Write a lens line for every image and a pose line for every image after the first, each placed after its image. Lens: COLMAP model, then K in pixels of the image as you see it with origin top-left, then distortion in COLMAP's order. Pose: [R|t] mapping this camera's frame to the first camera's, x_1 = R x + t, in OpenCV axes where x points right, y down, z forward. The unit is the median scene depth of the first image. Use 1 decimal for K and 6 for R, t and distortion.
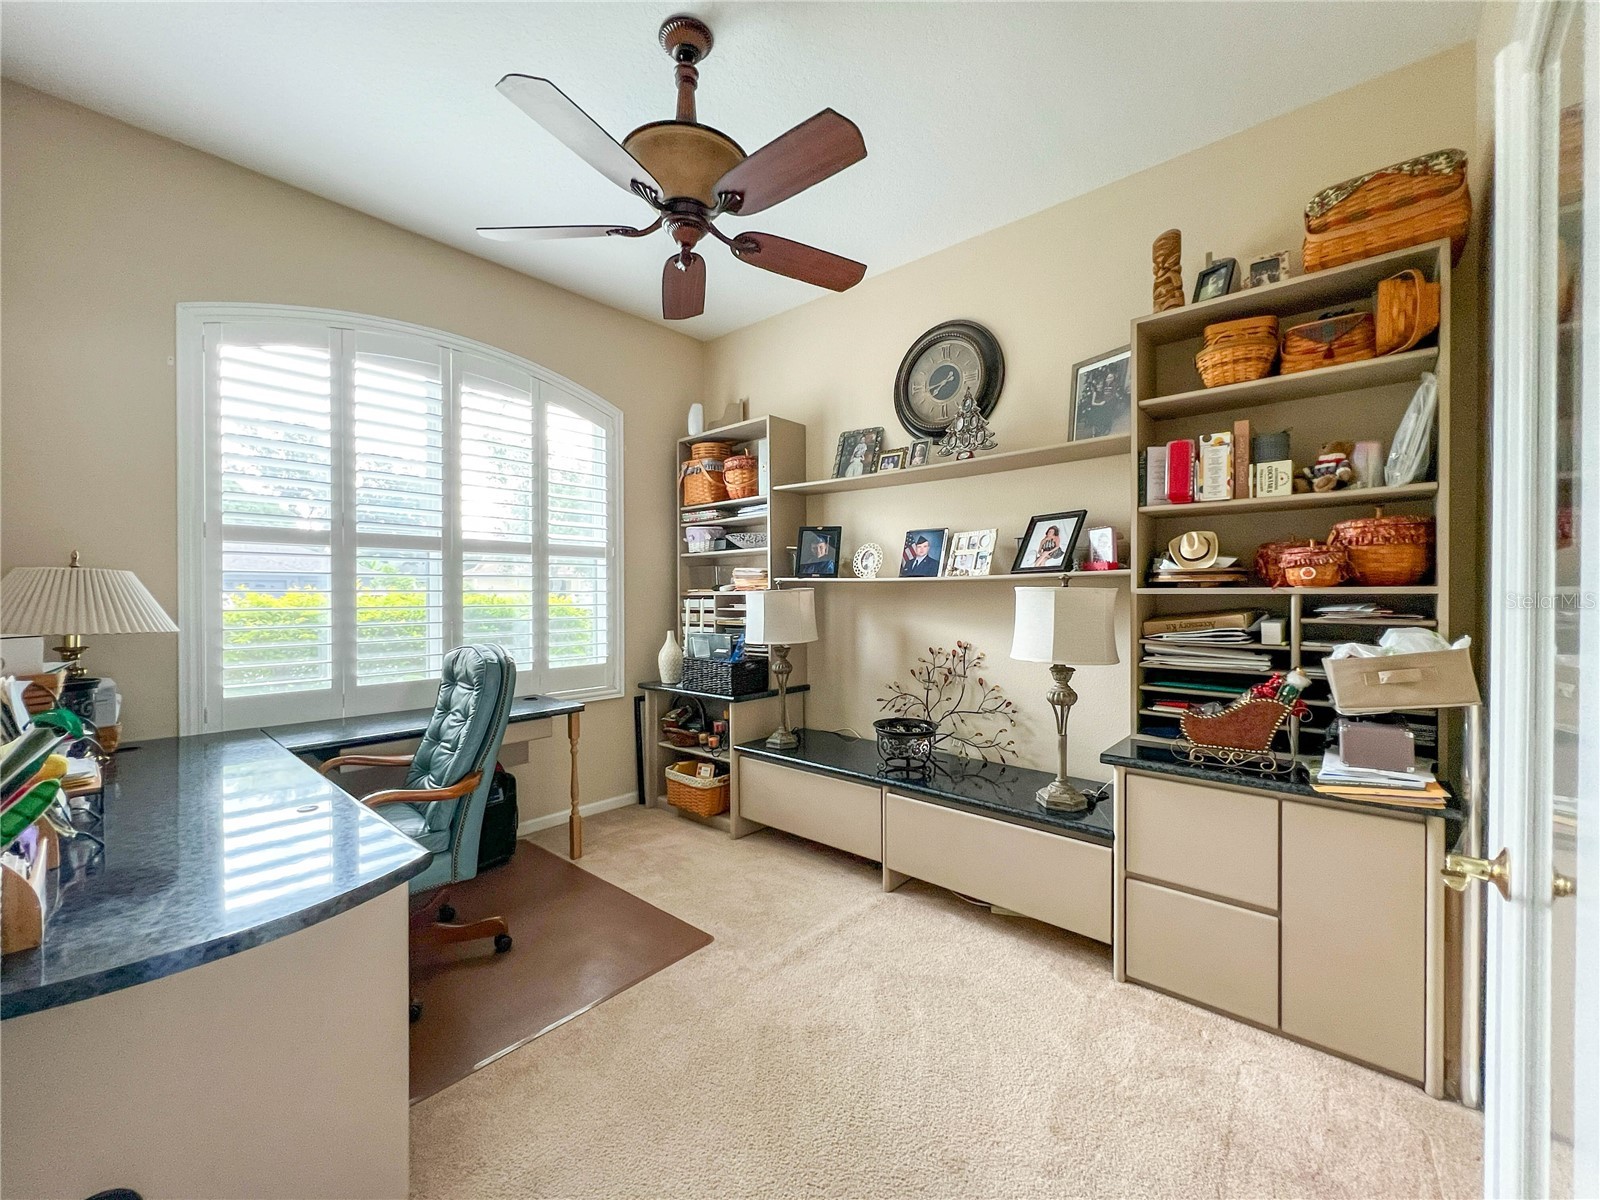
lens RADIAL K [[642.7, 0, 796.7], [0, 642.7, 599.7], [0, 0, 1]] dist [-0.002646, 0.001018]
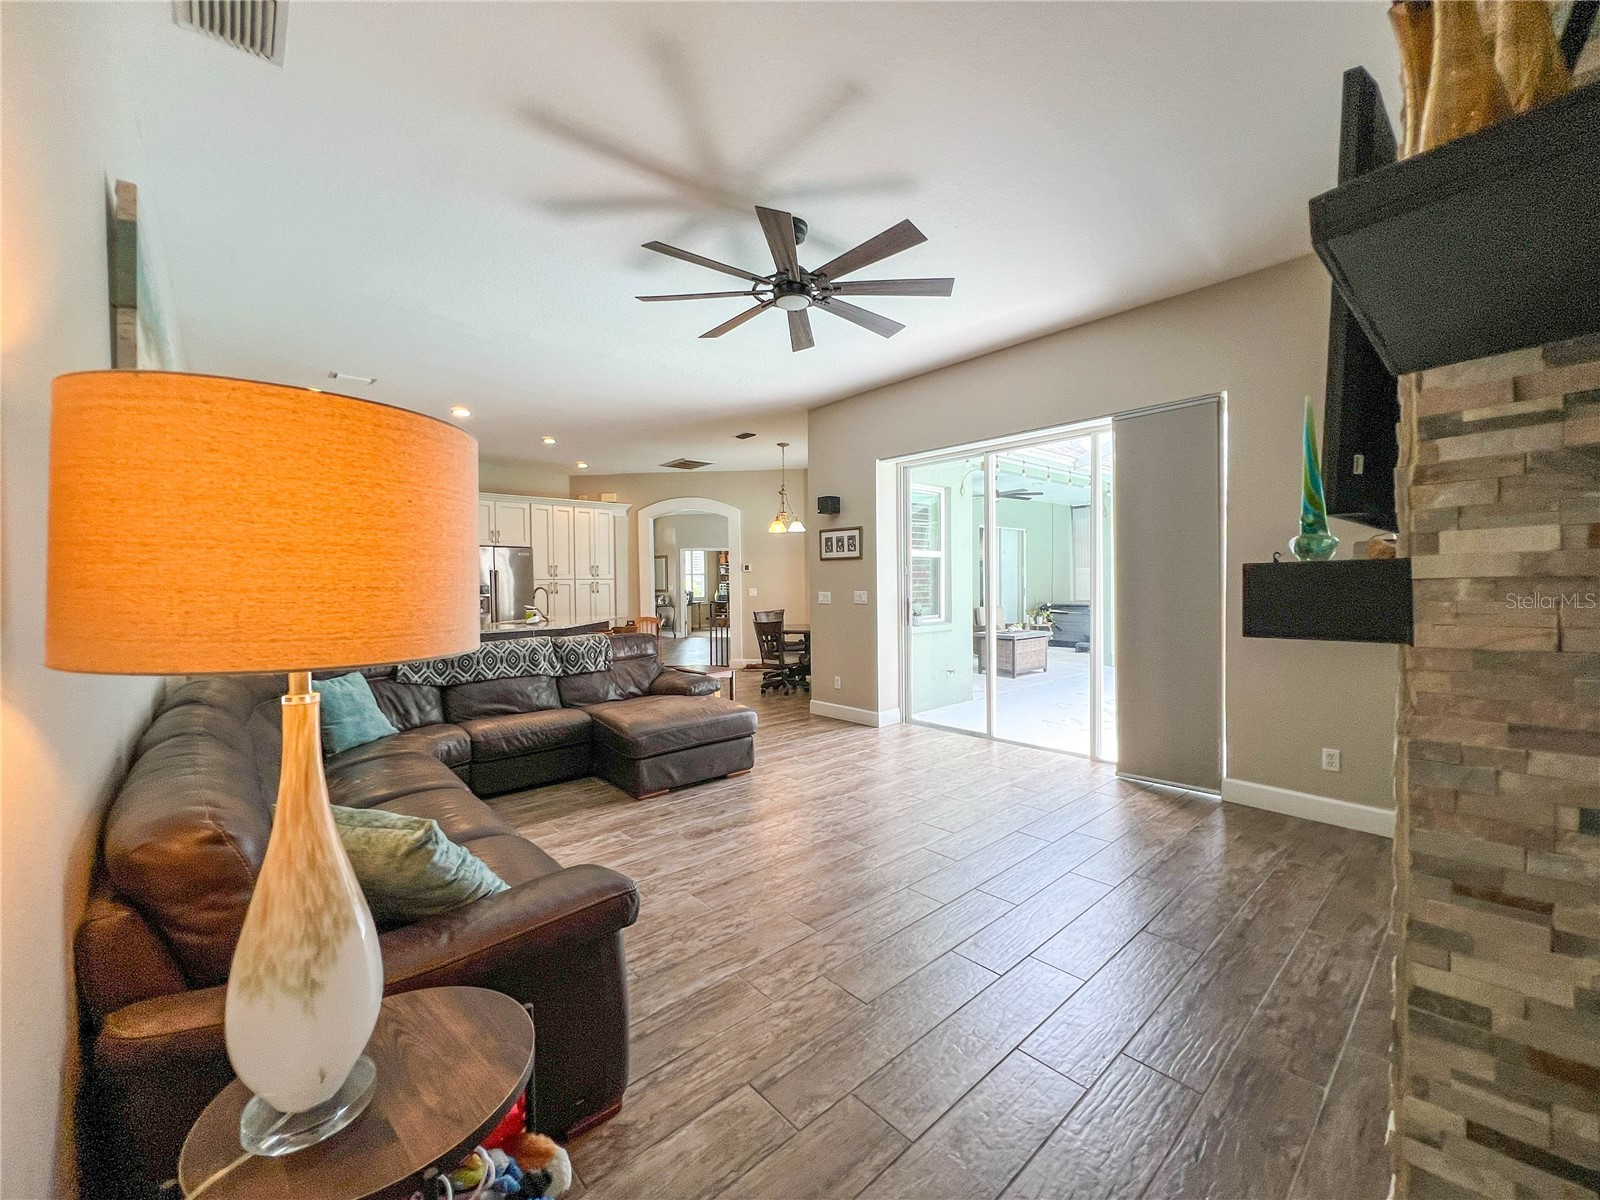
lens RADIAL K [[642.7, 0, 796.7], [0, 642.7, 584.5], [0, 0, 1]] dist [-0.002646, 0.001018]
pose [[0.992538, -0.013132, -0.121228, 1.039069], [0.012832, 0.999912, -0.003252, 0.030285], [0.121260, 0.001672, 0.992619, -3.918630]]
